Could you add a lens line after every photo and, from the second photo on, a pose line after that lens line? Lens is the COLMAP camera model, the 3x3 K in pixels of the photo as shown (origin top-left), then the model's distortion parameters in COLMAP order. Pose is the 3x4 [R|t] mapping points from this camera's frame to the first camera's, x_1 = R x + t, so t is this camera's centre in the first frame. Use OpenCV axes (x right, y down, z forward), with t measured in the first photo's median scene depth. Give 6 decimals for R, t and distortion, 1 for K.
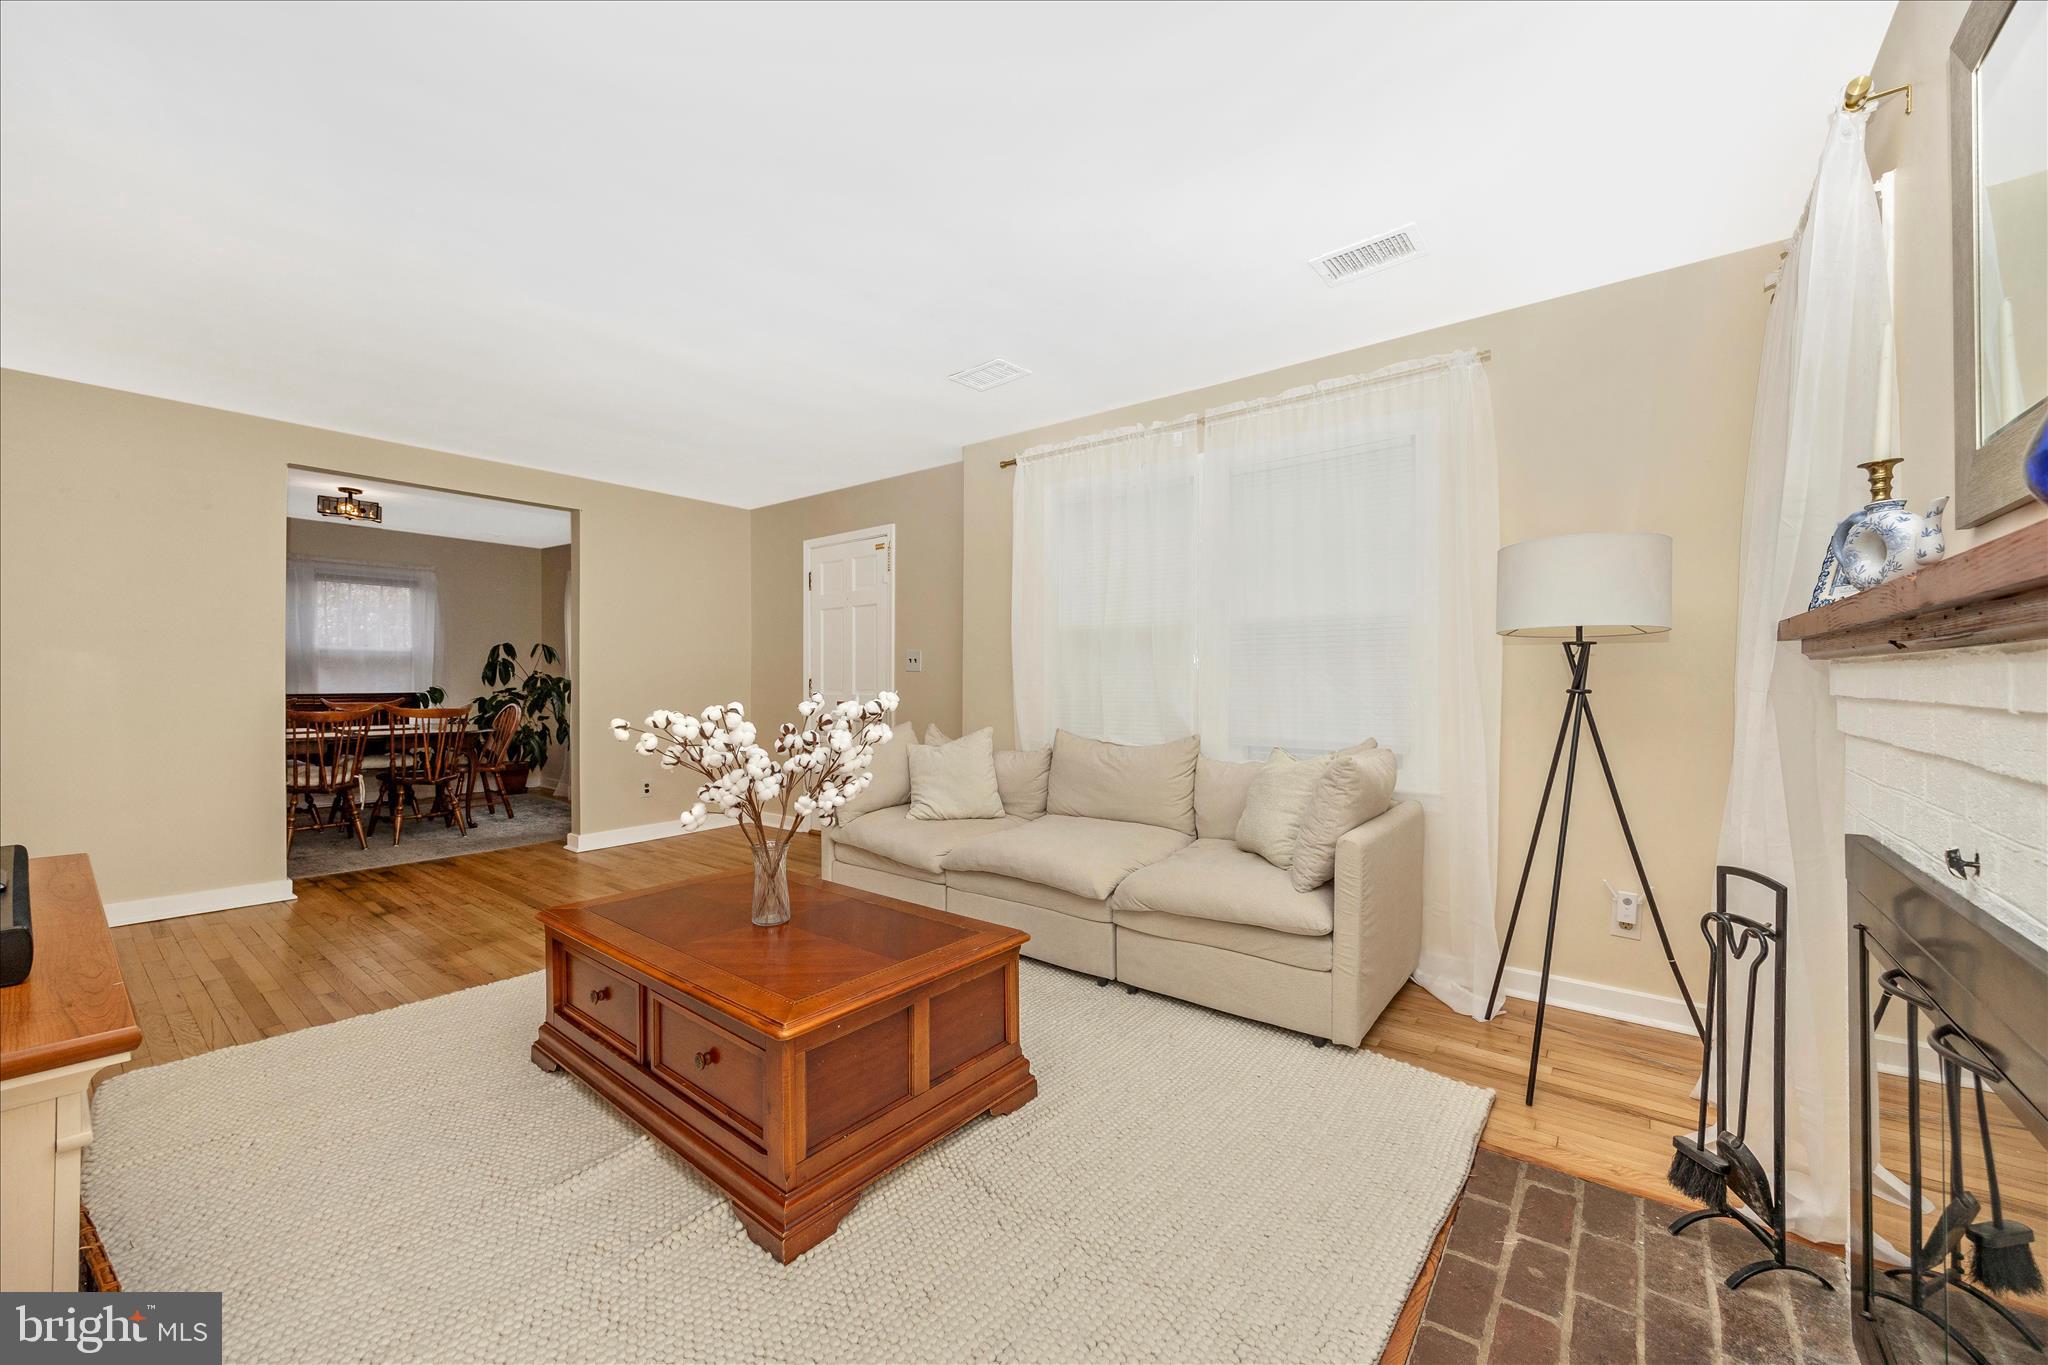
lens RADIAL K [[775.2, 0, 1037.1], [0, 775.2, 688.4], [0, 0, 1]] dist [-0.005113, -0.000098]
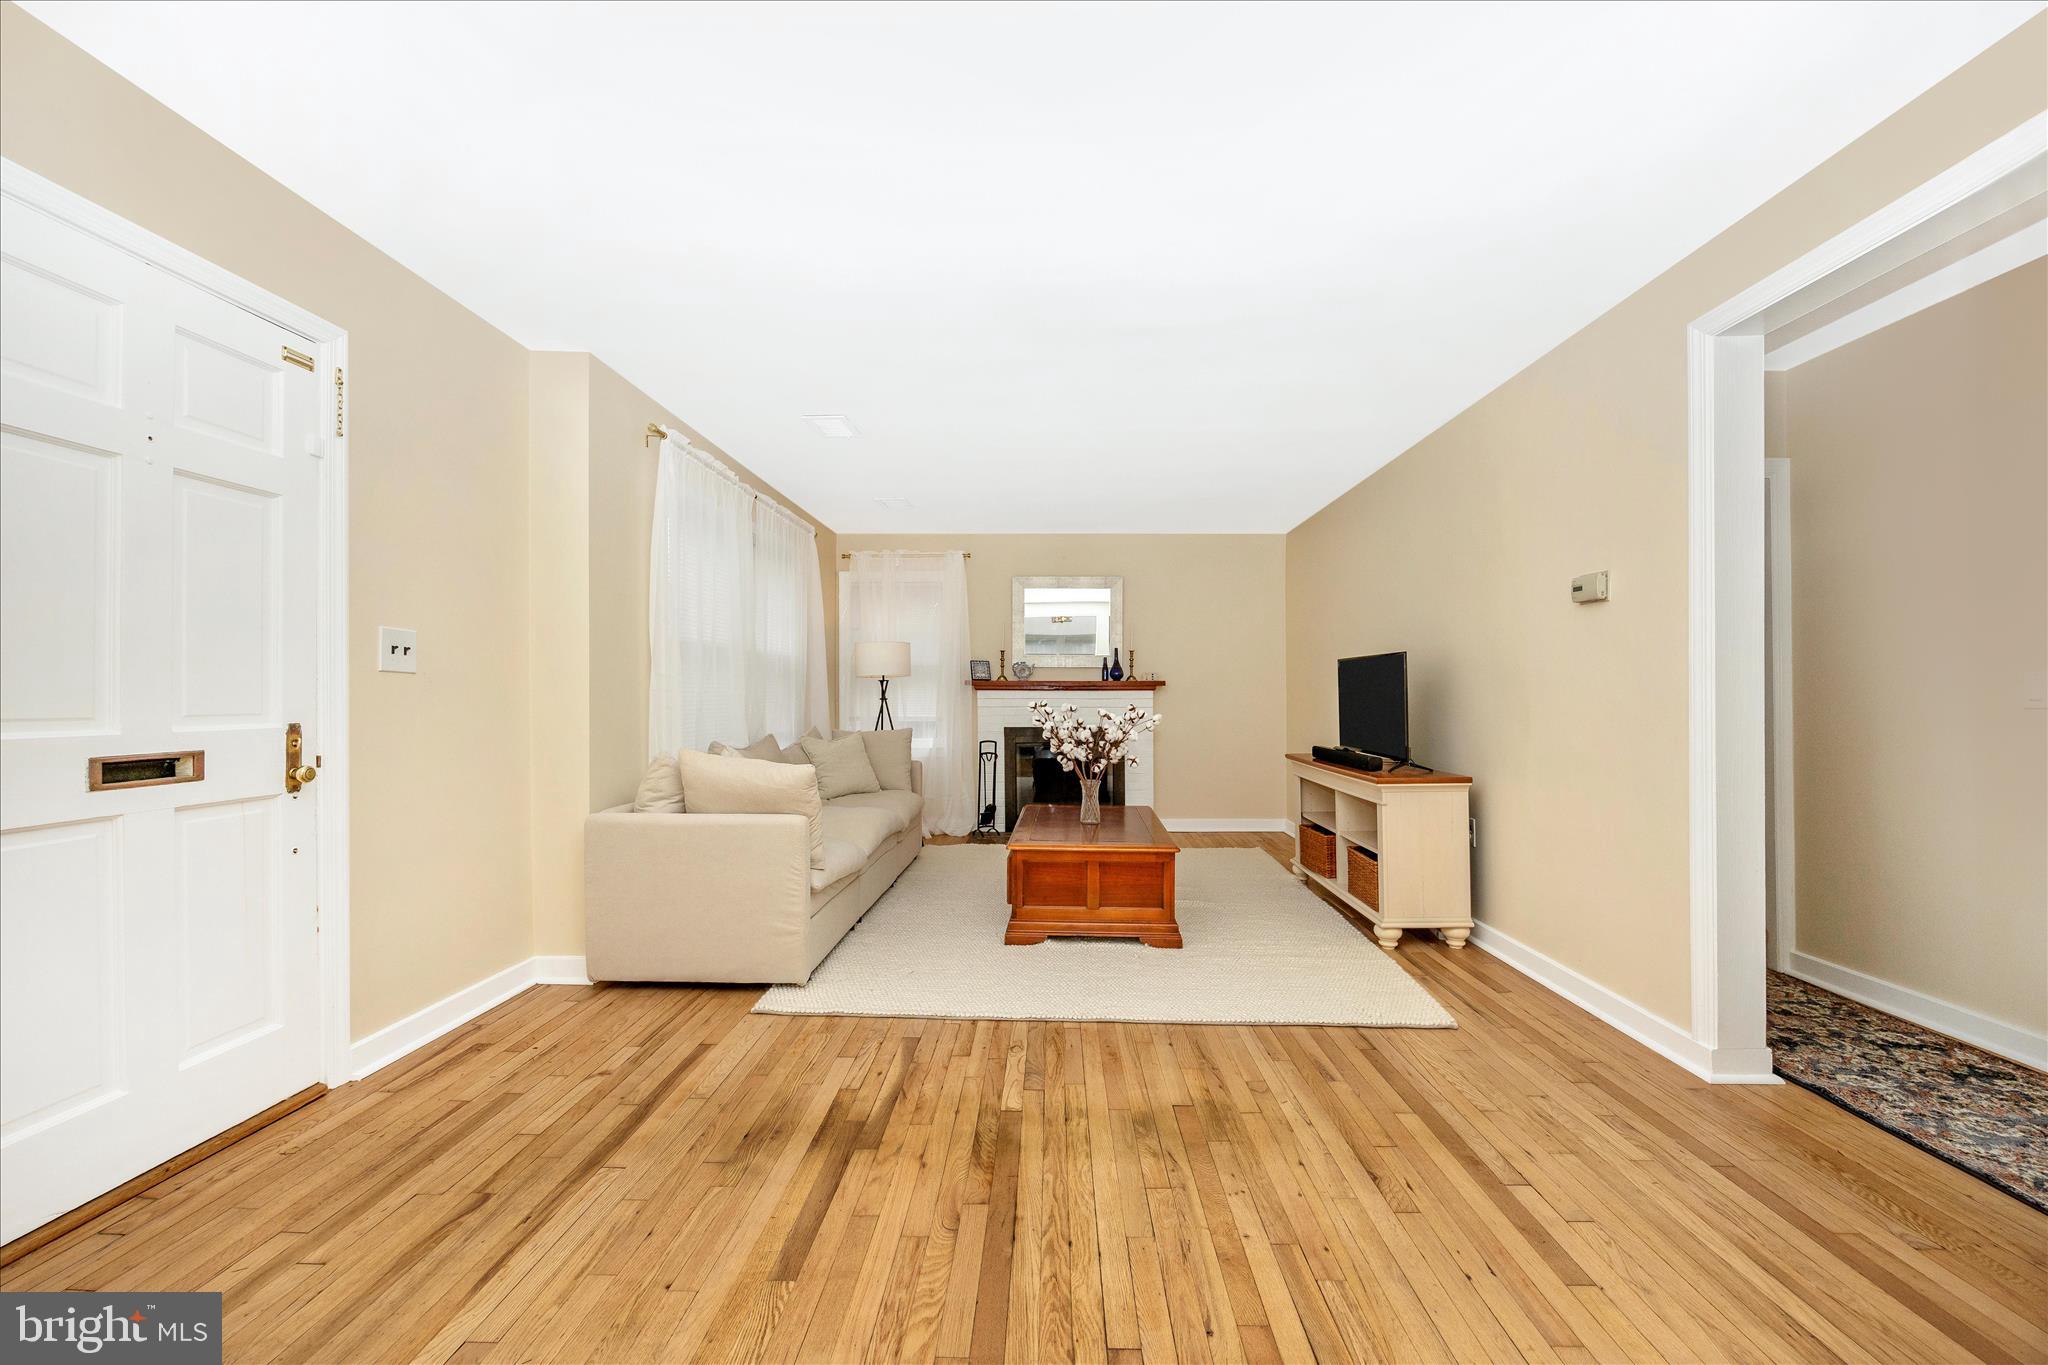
lens RADIAL K [[775.2, 0, 1037.1], [0, 775.2, 688.4], [0, 0, 1]] dist [-0.005113, -0.000098]
pose [[-0.590983, 0.010496, 0.806616, -1.331197], [0.011886, 0.999920, -0.004302, -0.010411], [-0.806597, 0.007045, -0.591060, 1.646643]]
